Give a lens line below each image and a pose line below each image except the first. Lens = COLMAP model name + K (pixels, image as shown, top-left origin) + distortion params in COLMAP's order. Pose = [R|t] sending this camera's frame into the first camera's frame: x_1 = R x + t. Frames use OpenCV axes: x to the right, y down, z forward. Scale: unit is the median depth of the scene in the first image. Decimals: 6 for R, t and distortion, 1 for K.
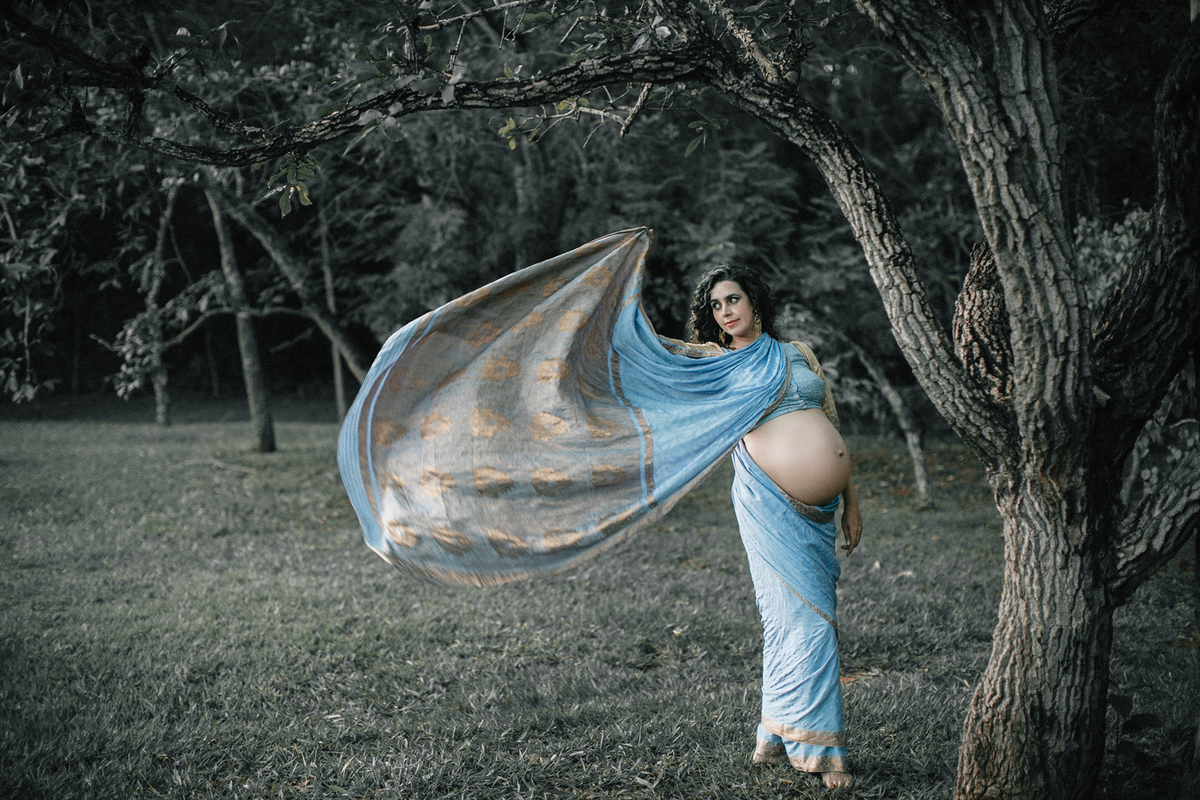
lens RADIAL K [[1719.8, 0, 599.1], [0, 1719.8, 400.9], [0, 0, 1]] dist [-0.107067, 0.000000]
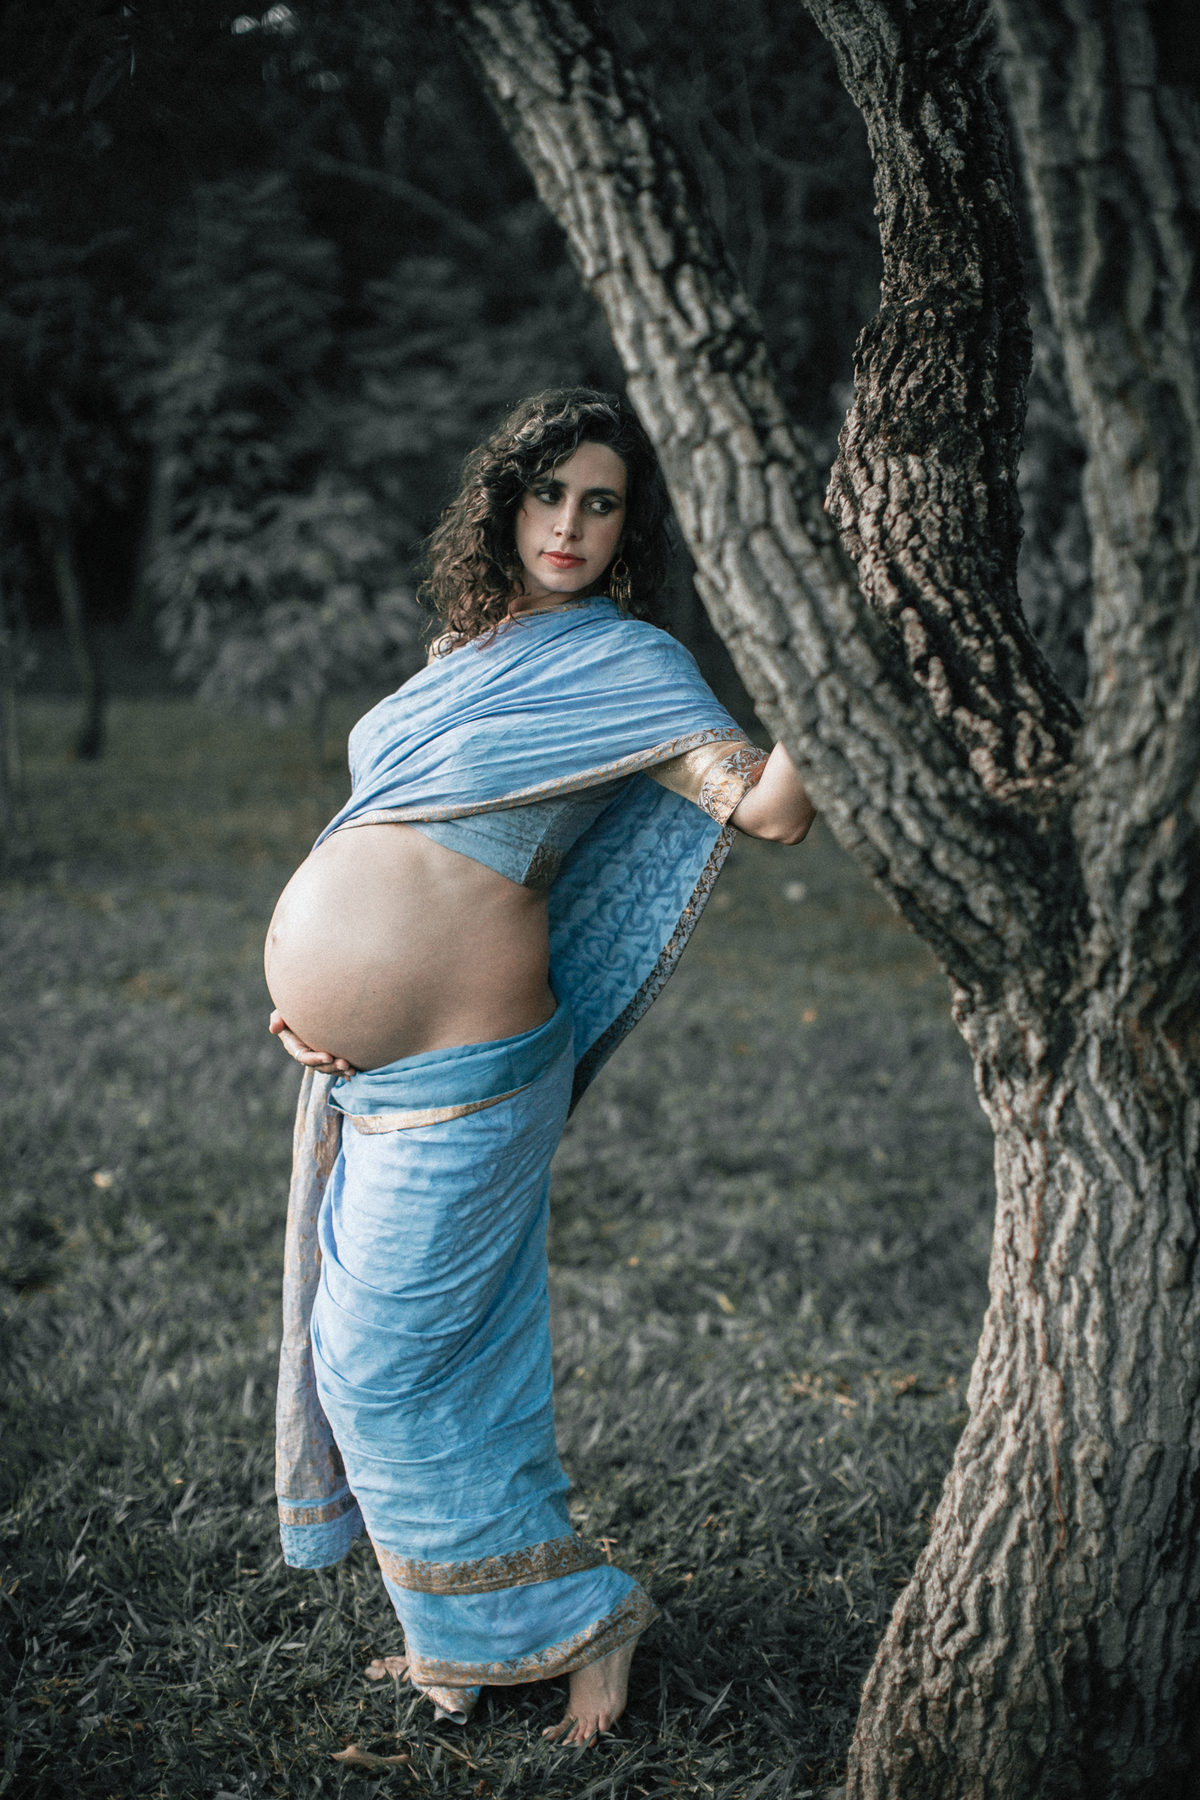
lens RADIAL K [[2579.6, 0, 602.0], [0, 2579.6, 895.6], [0, 0, 1]] dist [-0.107067, 0.000000]
pose [[0.975881, -0.018436, 0.217523, 0.049608], [-0.005000, 0.994278, 0.106702, -0.033641], [-0.218246, -0.105216, 0.970205, 0.534155]]
